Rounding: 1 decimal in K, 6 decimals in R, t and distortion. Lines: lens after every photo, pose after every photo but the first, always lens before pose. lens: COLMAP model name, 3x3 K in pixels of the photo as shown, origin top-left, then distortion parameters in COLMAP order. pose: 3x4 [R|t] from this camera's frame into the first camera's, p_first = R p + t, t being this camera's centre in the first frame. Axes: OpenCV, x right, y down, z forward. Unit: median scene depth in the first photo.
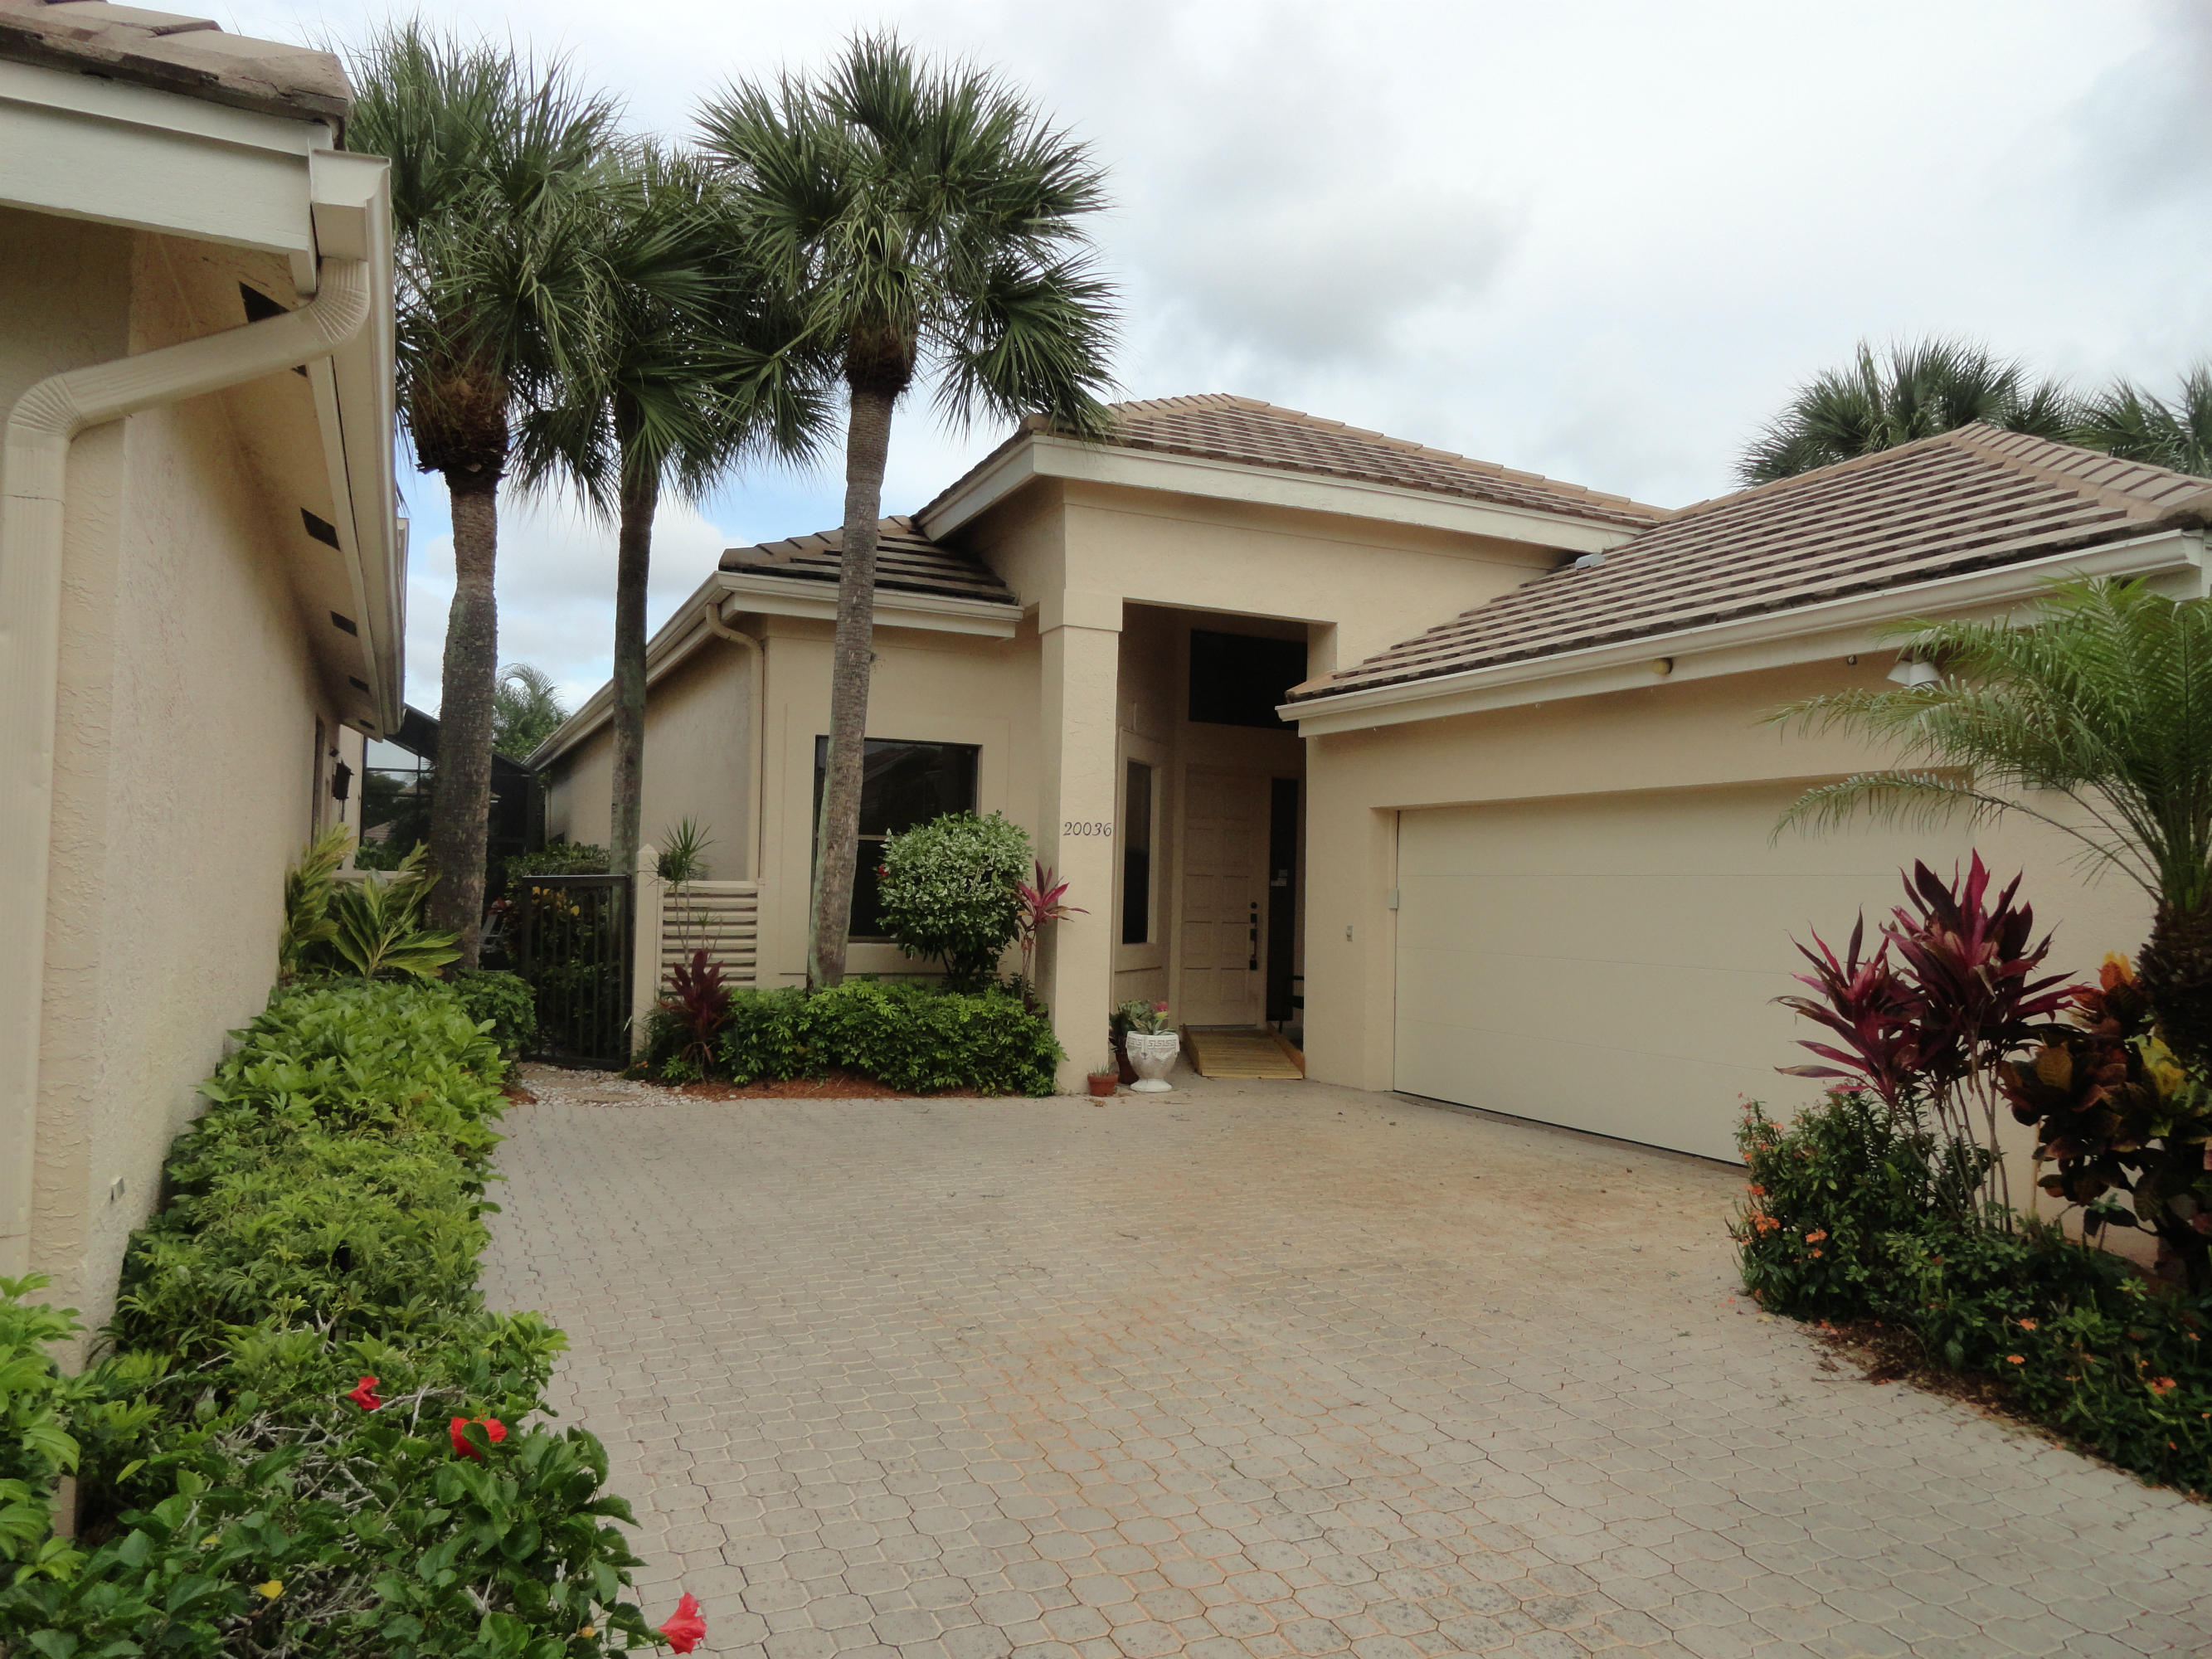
lens RADIAL K [[1537.6, 0, 1102.3], [0, 1537.6, 831.6], [0, 0, 1]] dist [-0.008188, 0.016101]
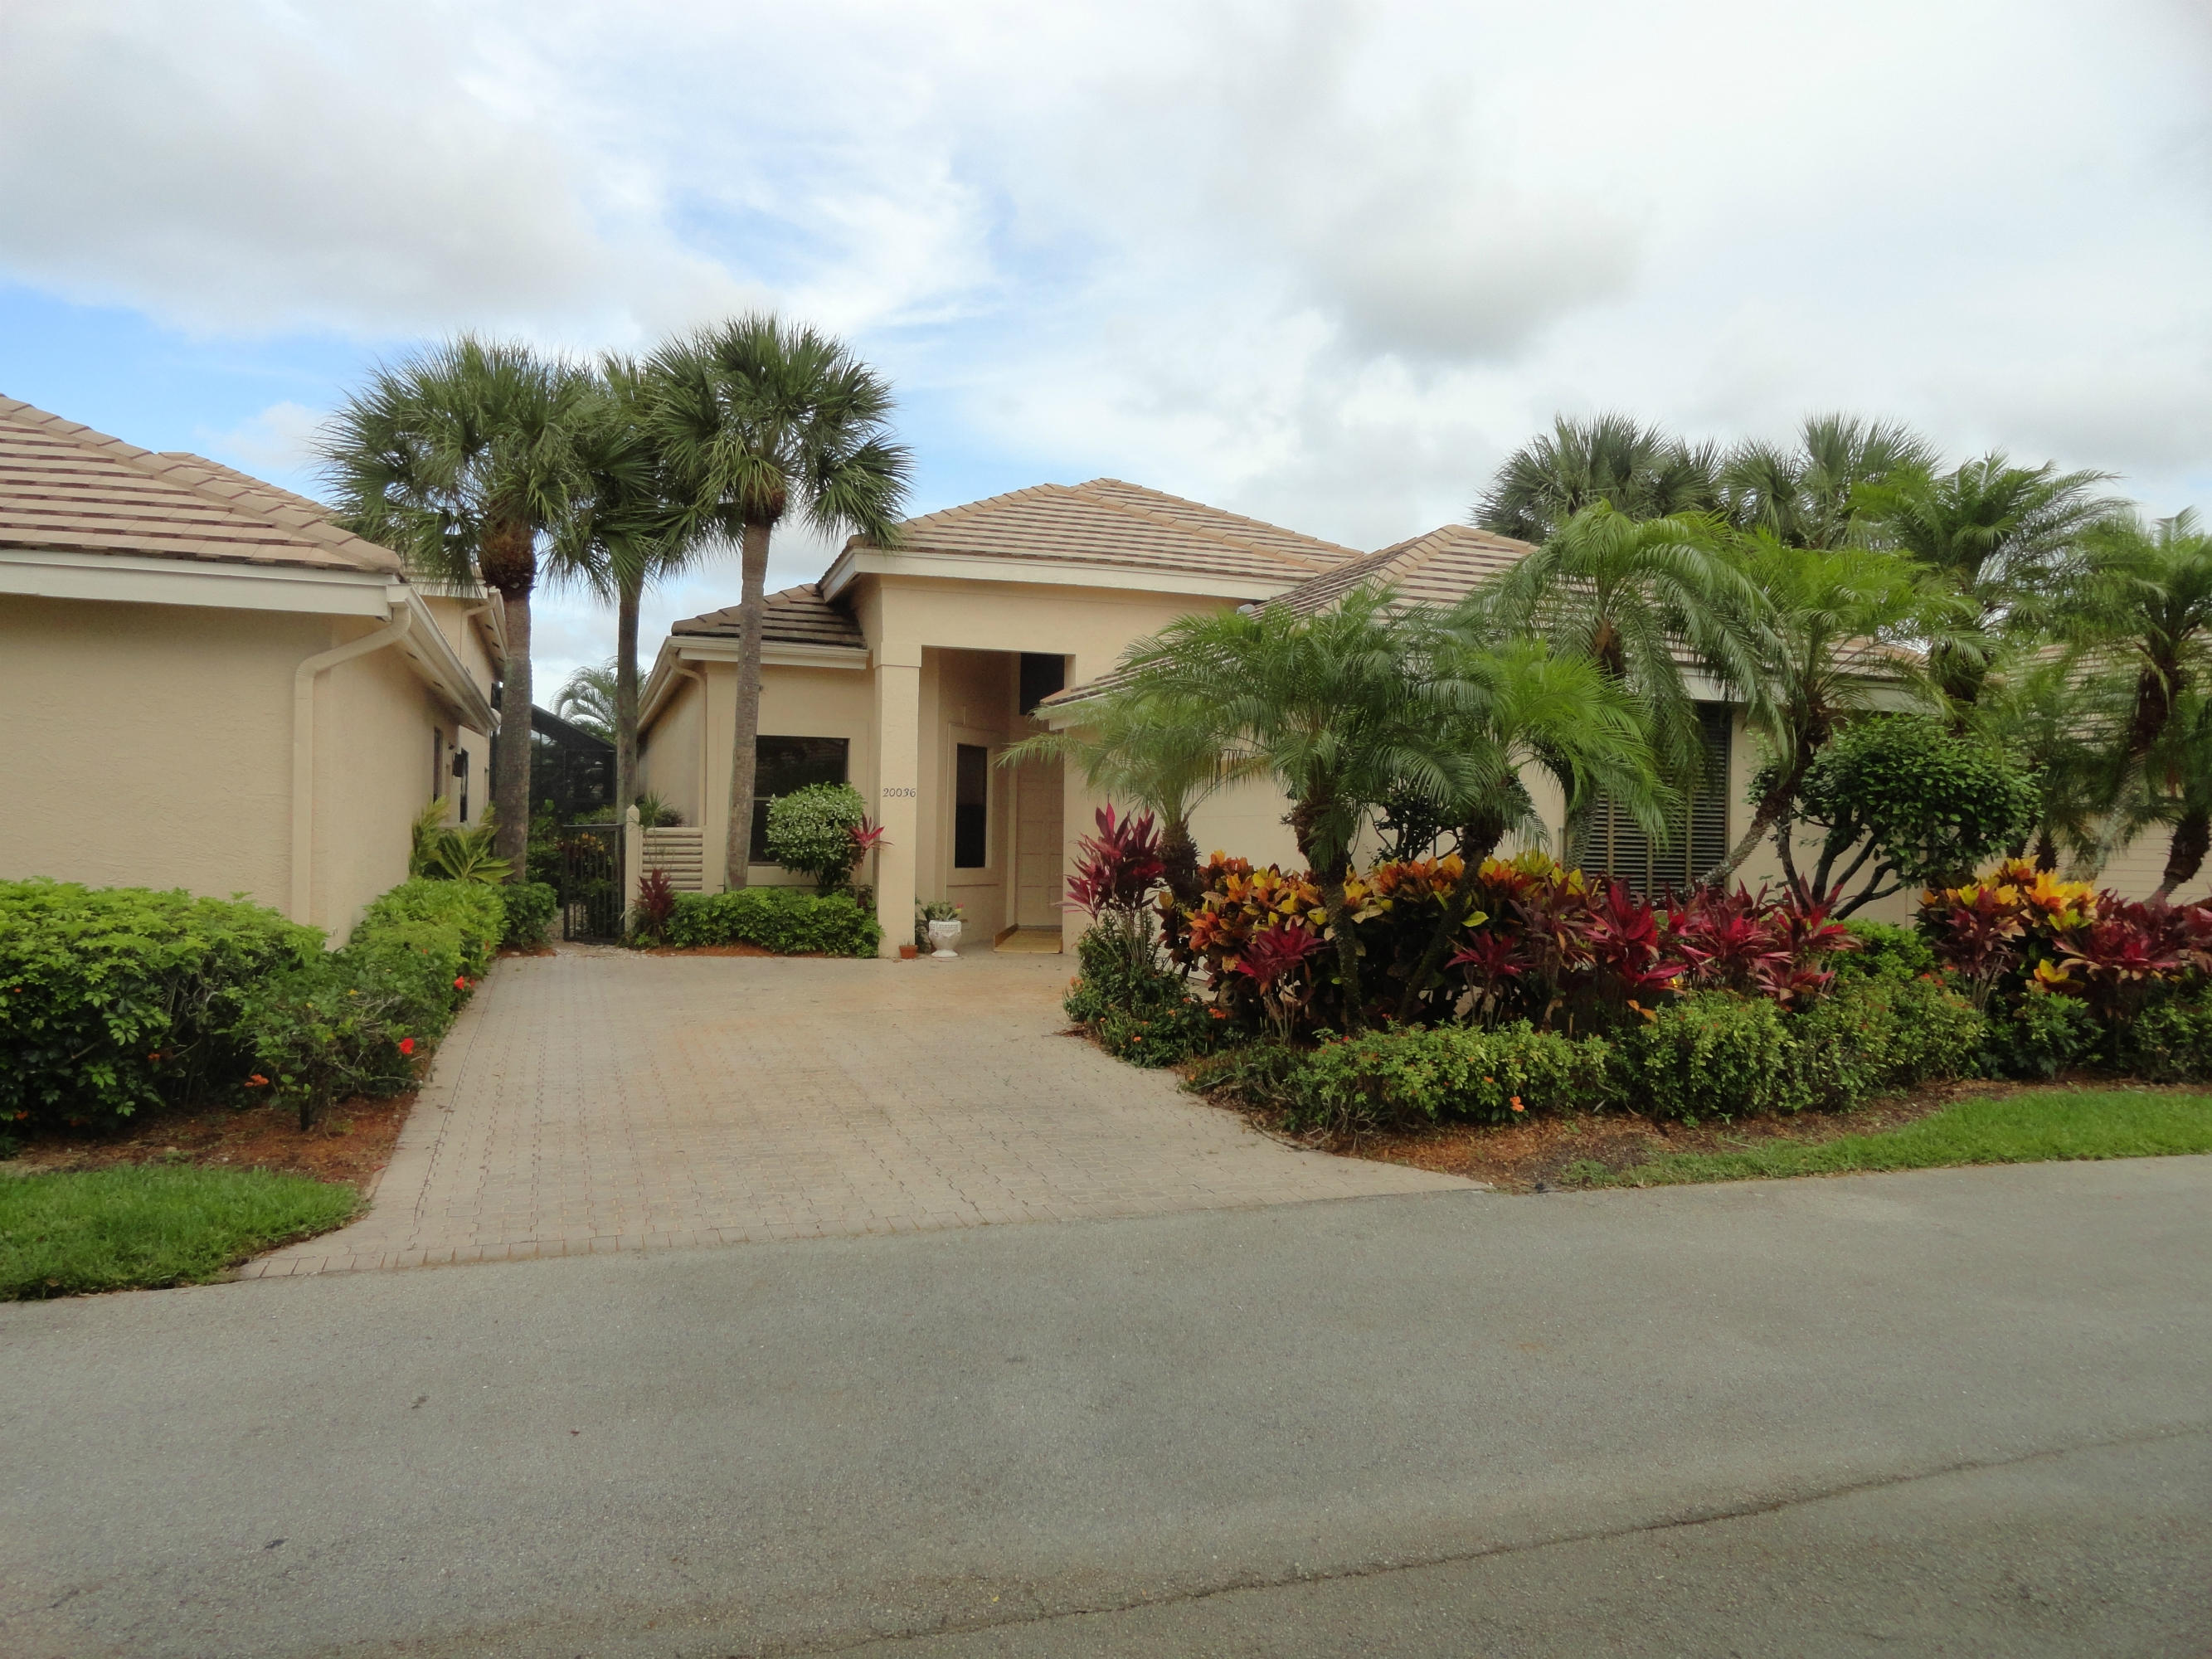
lens RADIAL K [[1537.6, 0, 1109.3], [0, 1537.6, 827.9], [0, 0, 1]] dist [-0.008188, 0.016101]
pose [[0.996069, -0.009578, -0.088056, 0.356368], [0.012177, 0.999504, 0.029032, -0.008943], [0.087735, -0.029990, 0.995692, -0.583159]]
